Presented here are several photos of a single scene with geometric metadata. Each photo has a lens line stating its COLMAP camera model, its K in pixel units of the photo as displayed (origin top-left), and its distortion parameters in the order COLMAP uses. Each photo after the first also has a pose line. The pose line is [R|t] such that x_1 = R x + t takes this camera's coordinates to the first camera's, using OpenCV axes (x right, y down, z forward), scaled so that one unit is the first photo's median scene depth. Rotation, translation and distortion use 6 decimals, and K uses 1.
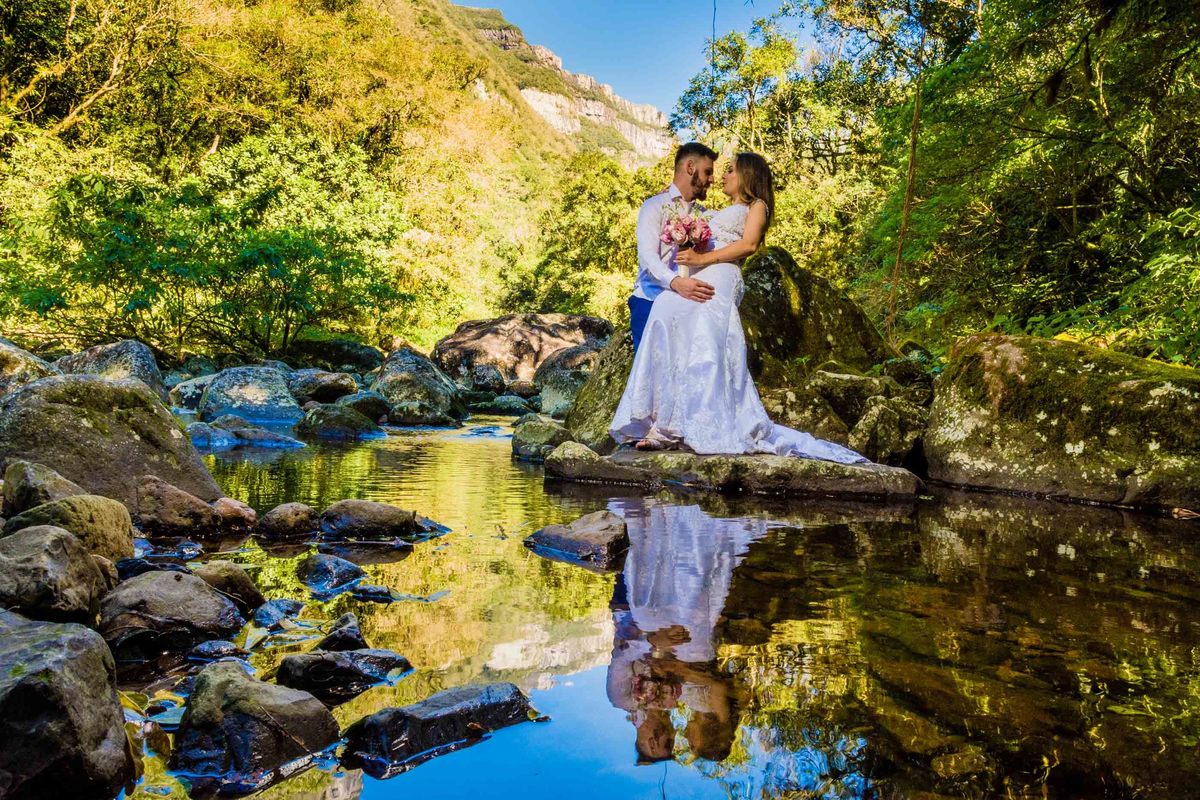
lens RADIAL K [[847.6, 0, 596.4], [0, 847.6, 406.9], [0, 0, 1]] dist [-0.012607, 0.007538]
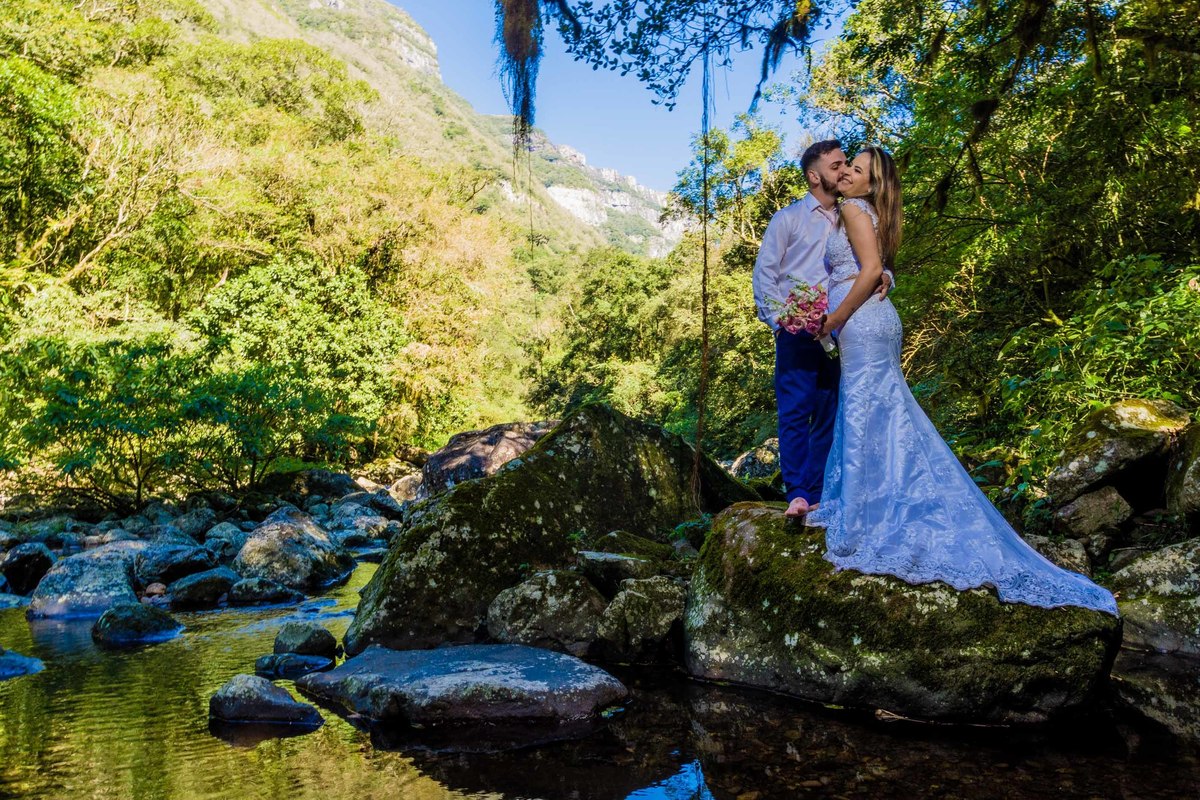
lens RADIAL K [[847.6, 0, 597.6], [0, 847.6, 409.2], [0, 0, 1]] dist [-0.012607, 0.007538]
pose [[0.996505, -0.068905, -0.047215, 0.223710], [0.064027, 0.993123, -0.098014, -0.071561], [0.053644, 0.094648, 0.994064, 0.004956]]
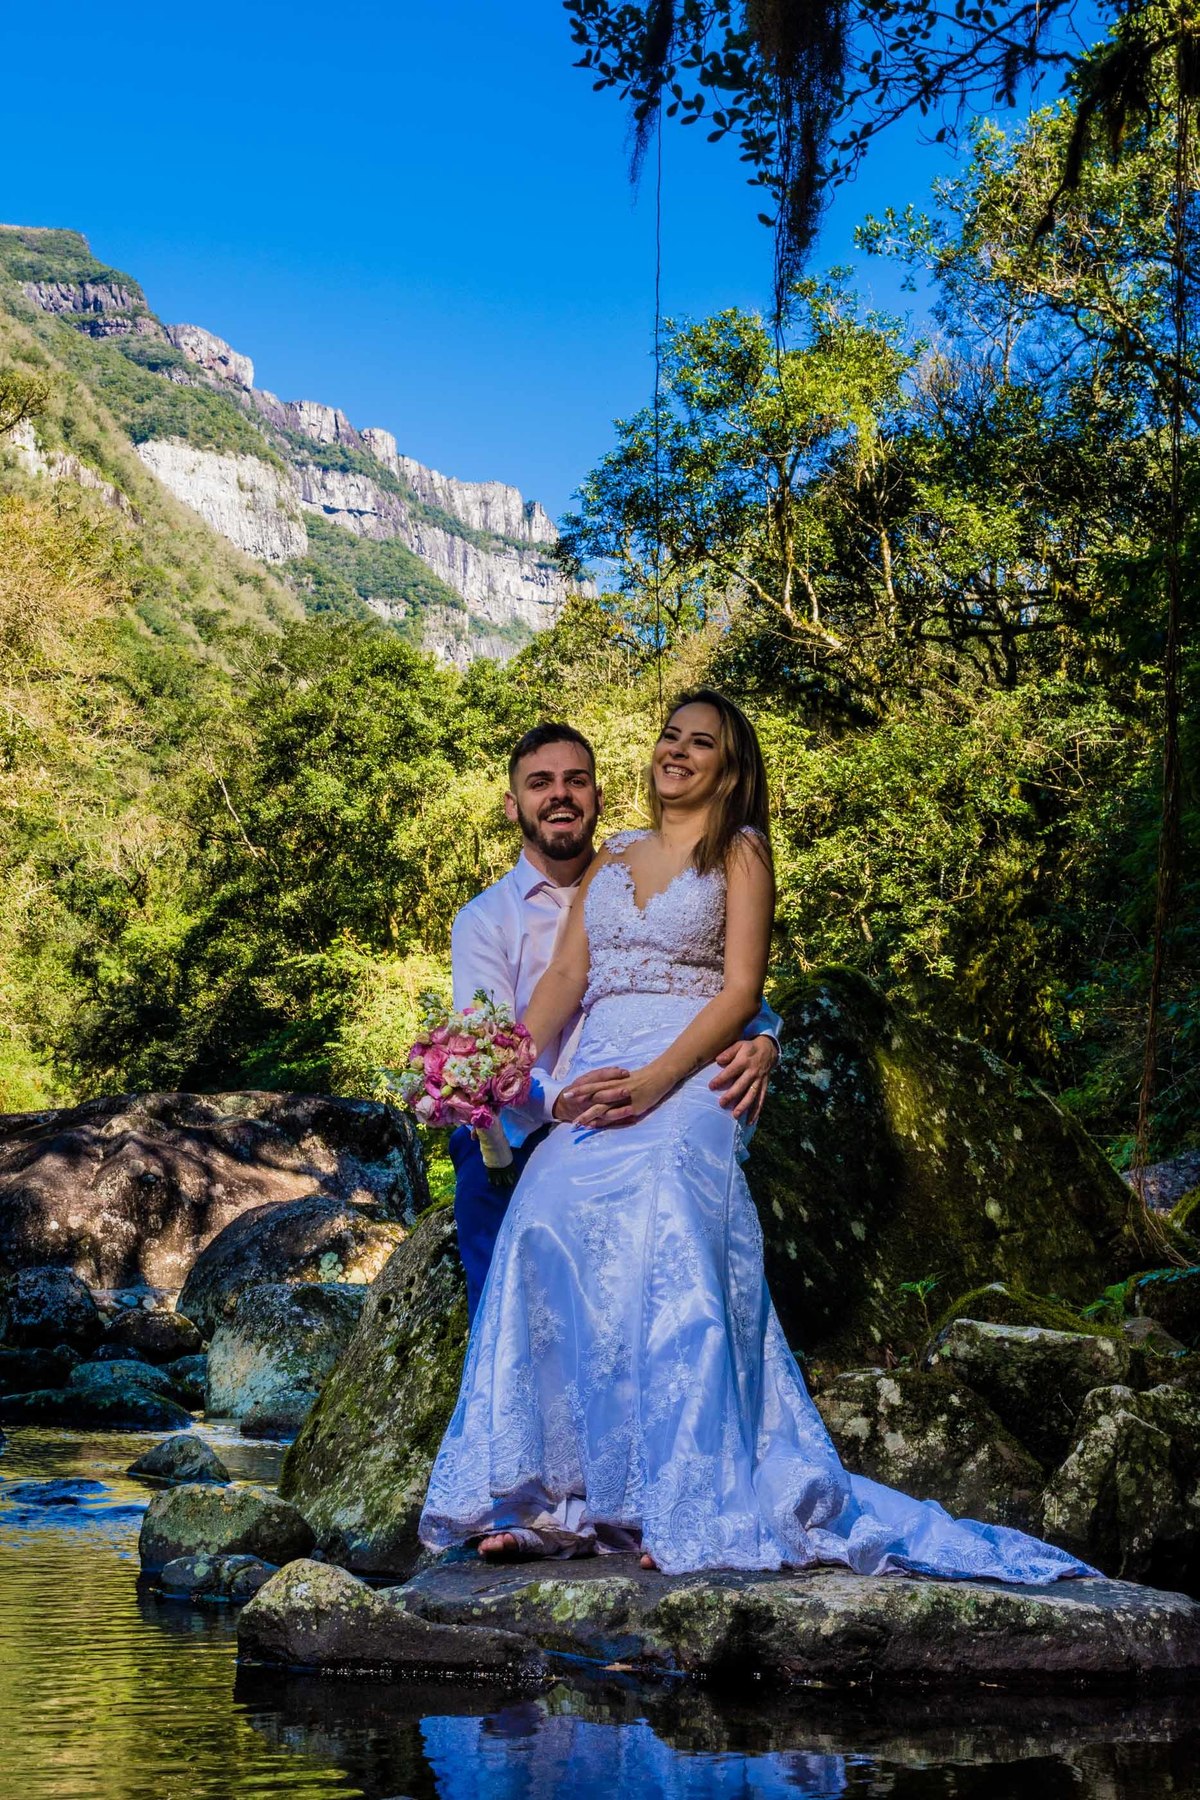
lens RADIAL K [[2473.0, 0, 578.0], [0, 2473.0, 892.2], [0, 0, 1]] dist [0.000050, 0.000000]
pose [[0.995973, -0.014265, 0.088508, -0.001512], [0.029780, 0.983842, -0.176545, -0.026550], [-0.084559, 0.178470, 0.980305, -0.068954]]
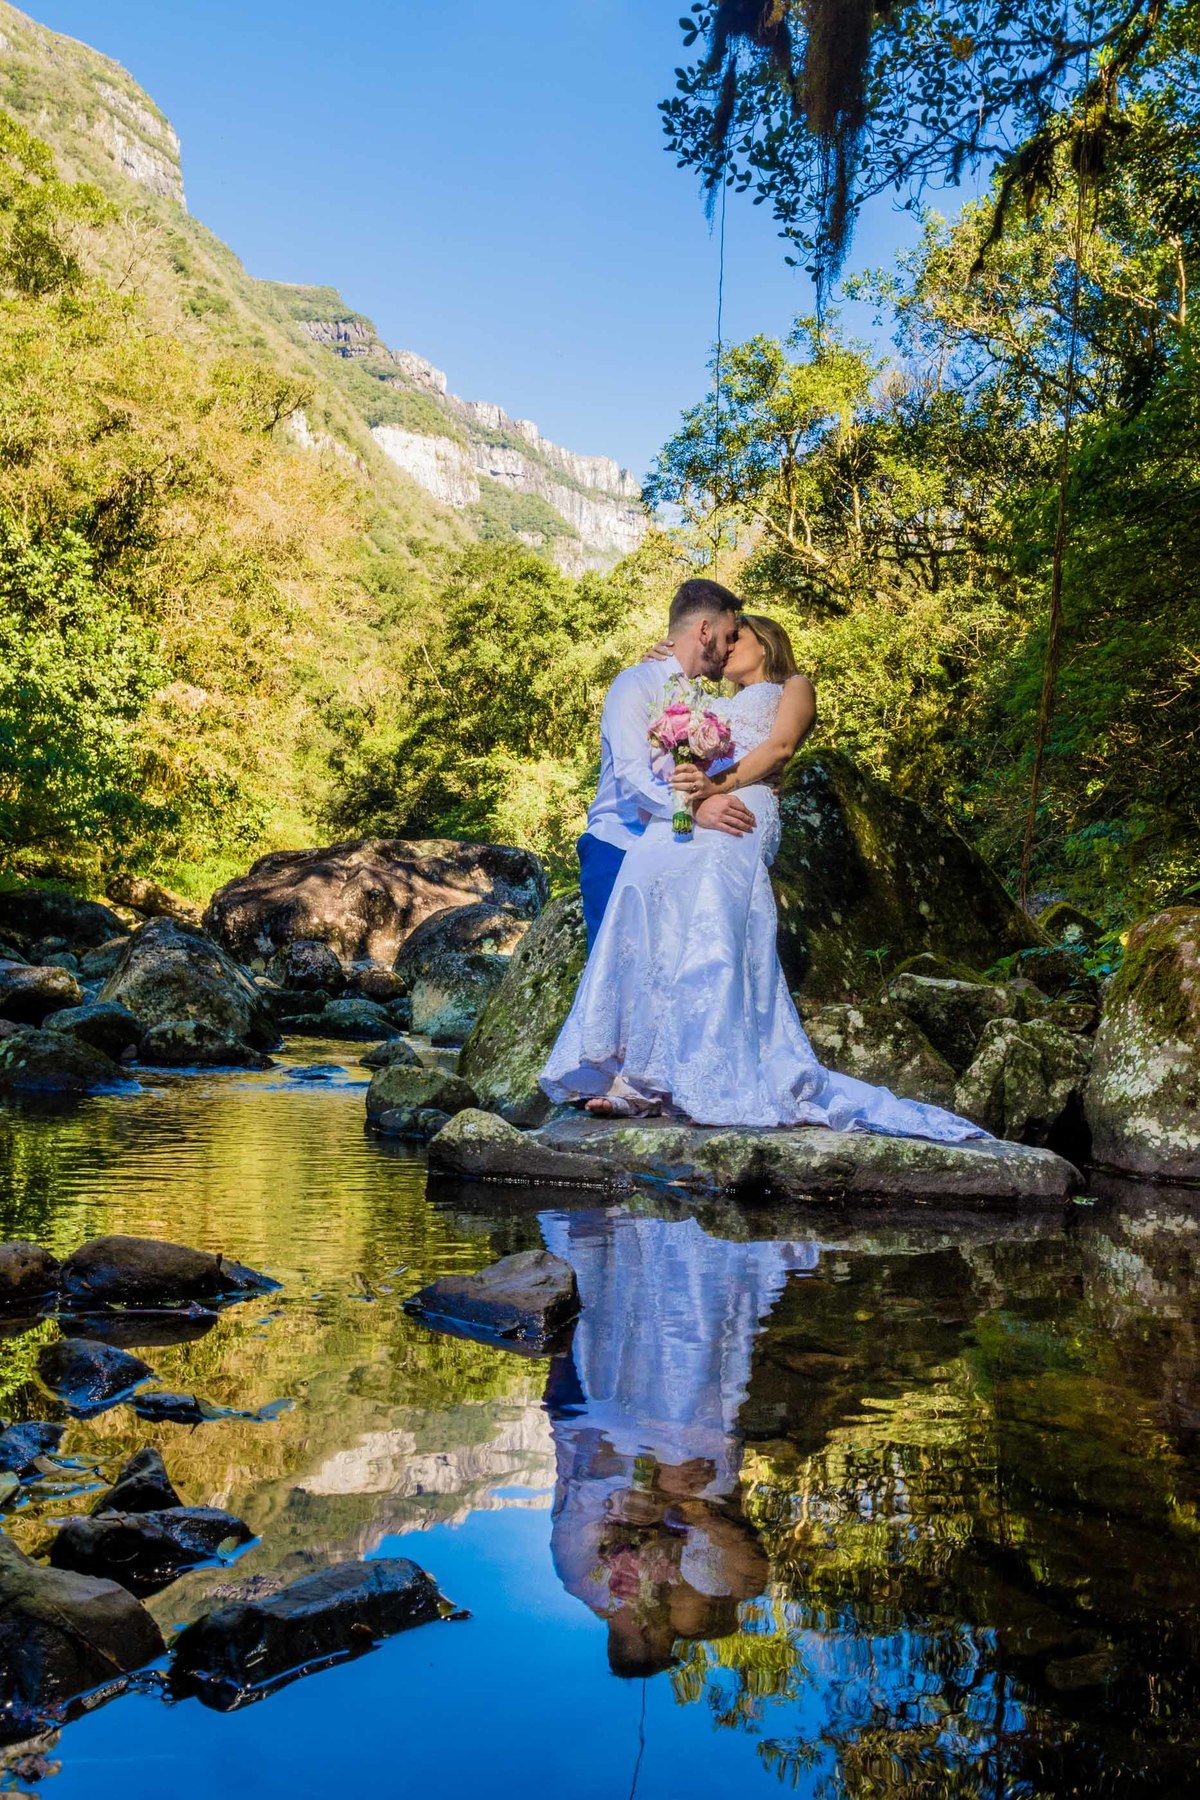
lens RADIAL K [[1570.0, 0, 577.8], [0, 1570.0, 886.0], [0, 0, 1]] dist [-0.039501, 0.027787]
pose [[0.999030, 0.000813, 0.044031, -0.003346], [0.002483, 0.997199, -0.074748, -0.015062], [-0.043969, 0.074784, 0.996230, -0.036449]]
